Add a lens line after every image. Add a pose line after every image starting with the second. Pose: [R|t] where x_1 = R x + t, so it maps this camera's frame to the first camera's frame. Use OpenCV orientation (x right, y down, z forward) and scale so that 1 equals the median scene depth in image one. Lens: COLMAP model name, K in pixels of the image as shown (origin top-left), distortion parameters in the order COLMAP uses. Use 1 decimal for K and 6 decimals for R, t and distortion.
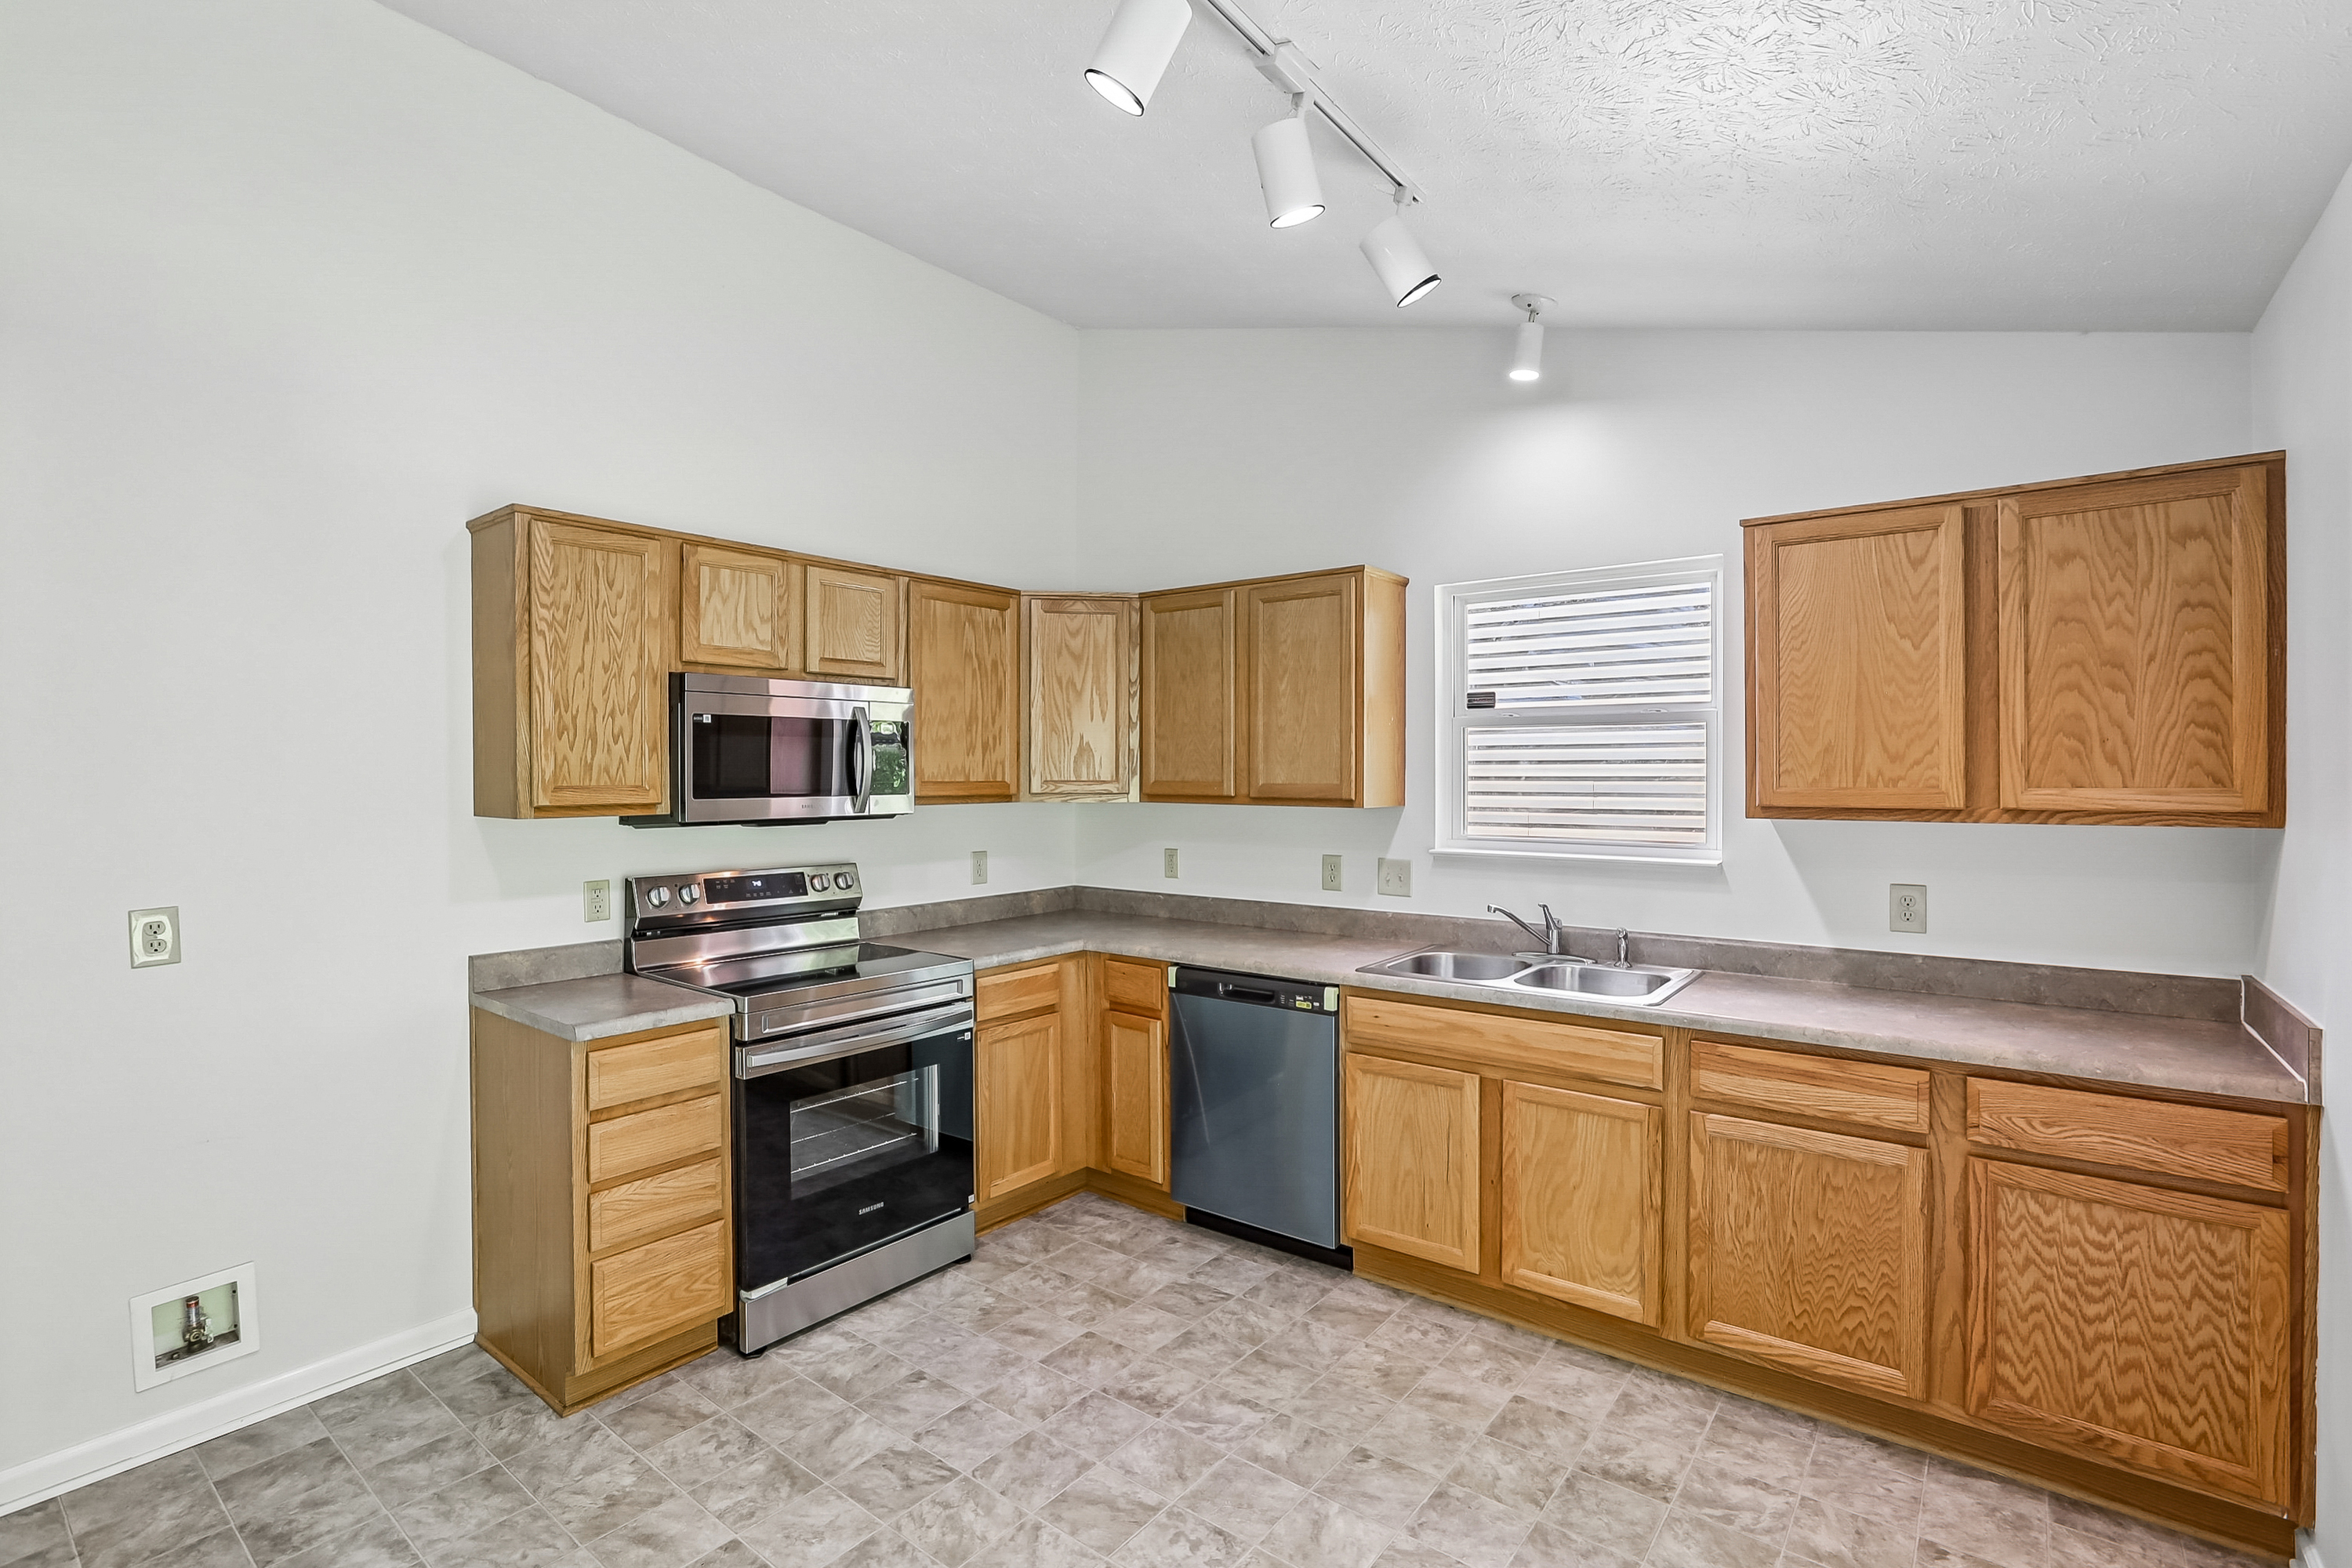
lens RADIAL K [[1094.1, 0, 1174.1], [0, 1094.1, 761.5], [0, 0, 1]] dist [-0.037055, 0.019463]
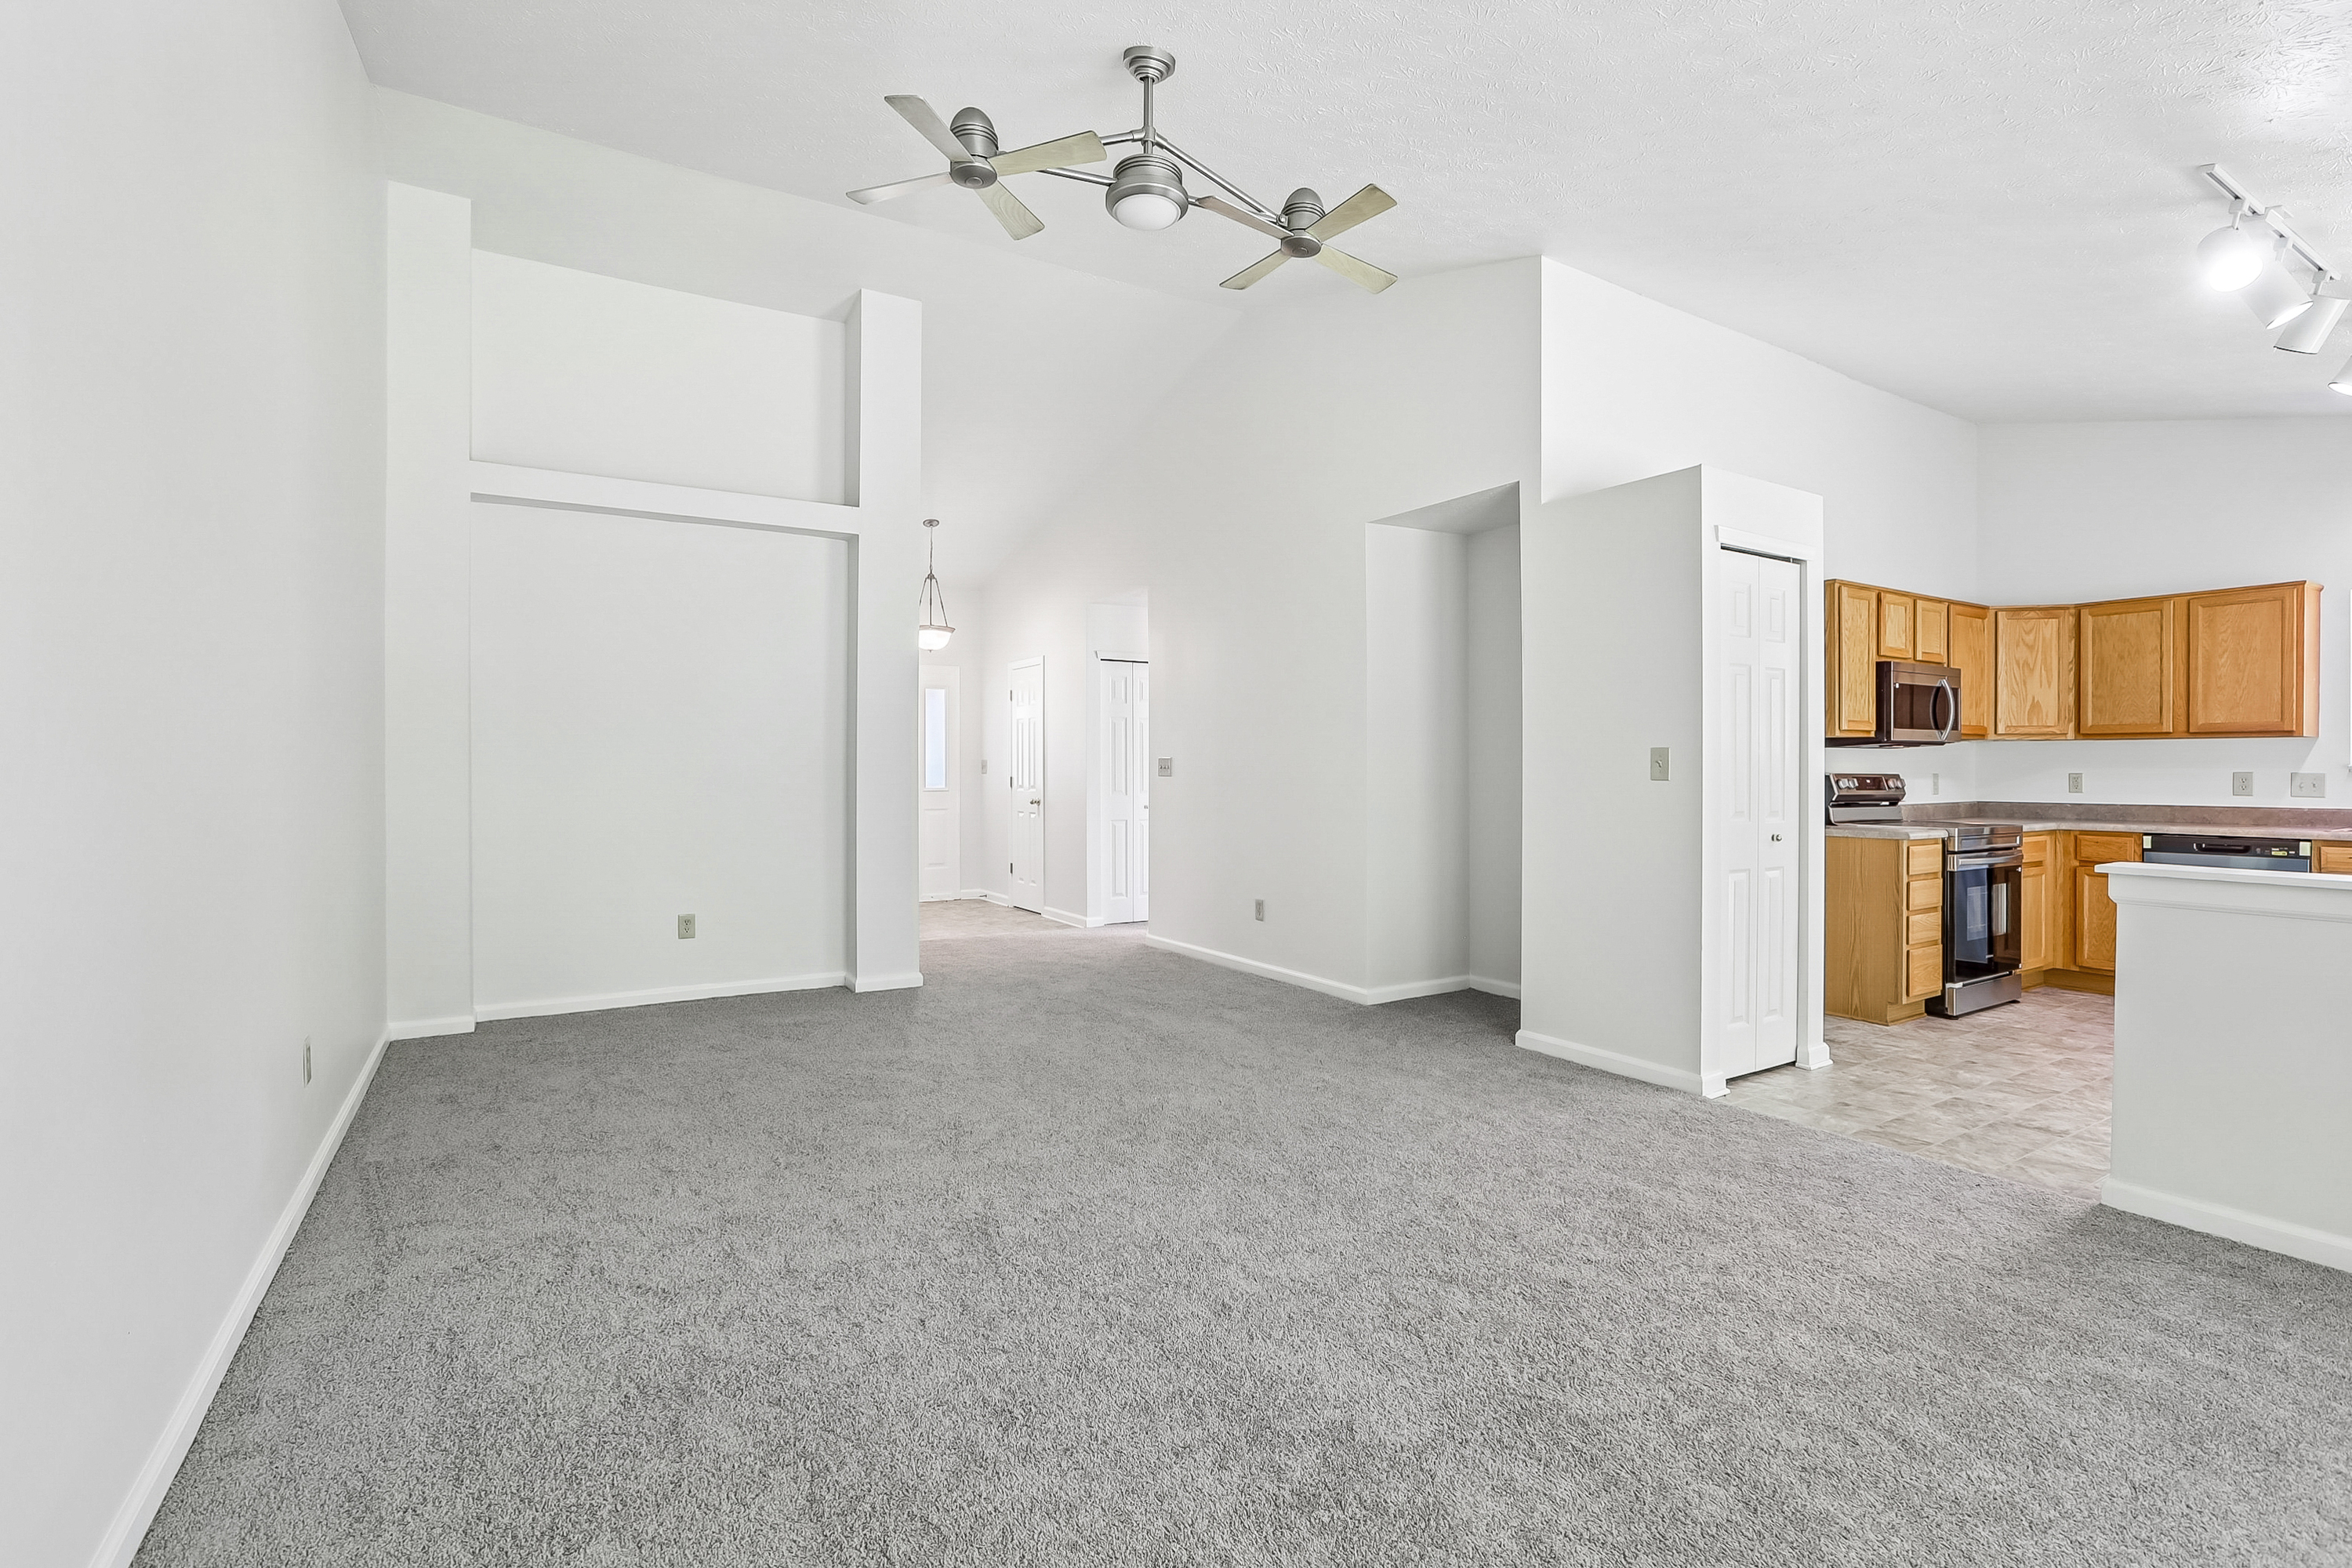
lens RADIAL K [[1094.1, 0, 1174.1], [0, 1094.1, 761.5], [0, 0, 1]] dist [-0.037055, 0.019463]
pose [[0.938903, -0.000476, -0.344181, -0.768936], [0.001460, 0.999996, 0.002602, 0.068237], [0.344179, -0.002946, 0.938900, -0.944532]]
